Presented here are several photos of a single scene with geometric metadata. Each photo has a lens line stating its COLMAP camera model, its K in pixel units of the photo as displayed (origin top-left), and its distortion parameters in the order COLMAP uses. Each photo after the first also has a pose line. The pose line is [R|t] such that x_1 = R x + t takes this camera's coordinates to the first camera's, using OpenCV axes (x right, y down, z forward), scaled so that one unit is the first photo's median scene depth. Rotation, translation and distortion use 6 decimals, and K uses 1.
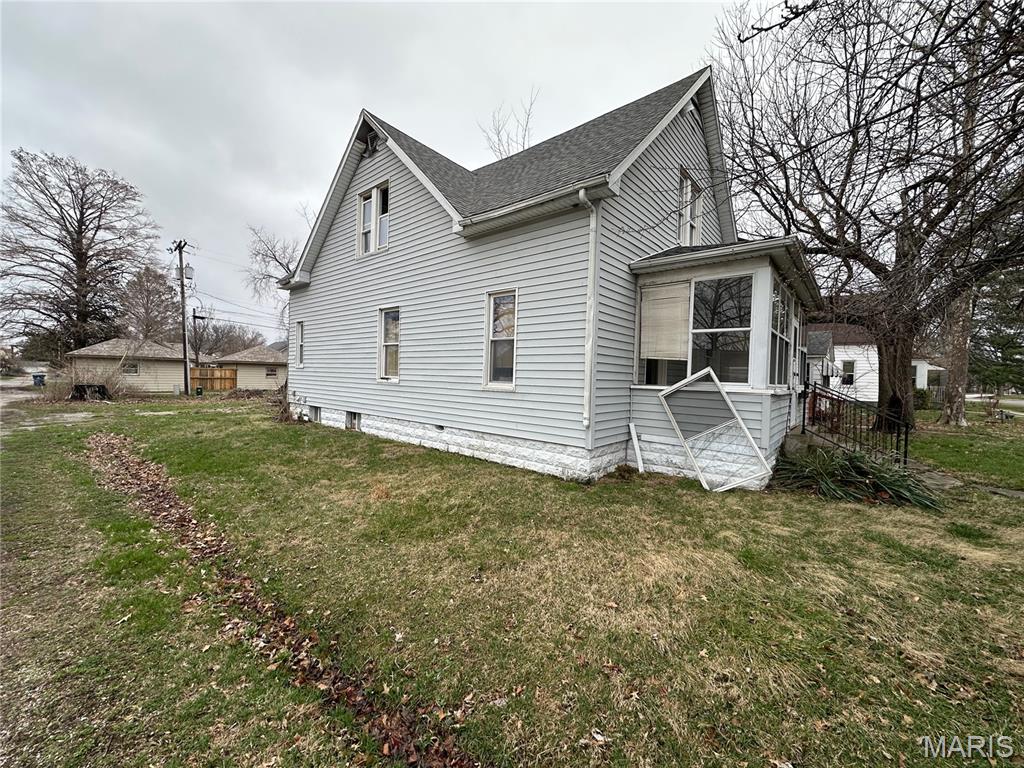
lens RADIAL K [[410.2, 0, 510.7], [0, 410.2, 385.7], [0, 0, 1]] dist [-0.000756, 0.001016]
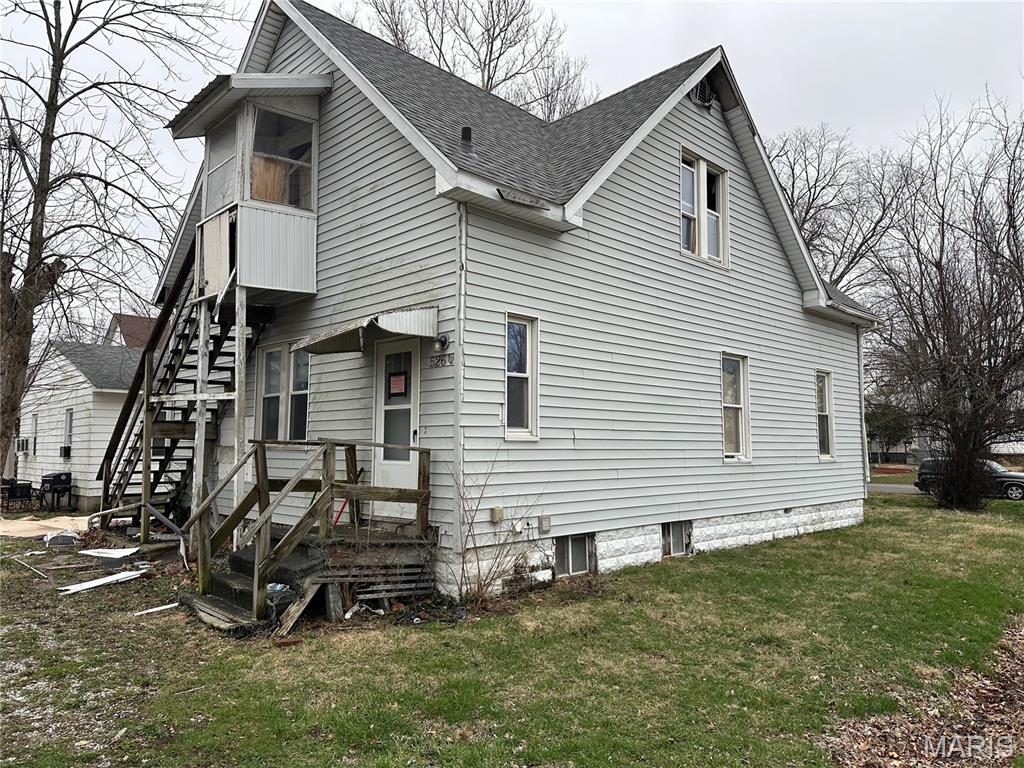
lens RADIAL K [[713.2, 0, 521.1], [0, 713.2, 381.5], [0, 0, 1]] dist [0.066528, -0.065422]
pose [[0.081508, 0.055850, 0.995107, -1.494649], [0.019757, 0.998142, -0.057639, -0.078998], [-0.996477, 0.024359, 0.080254, 1.230837]]
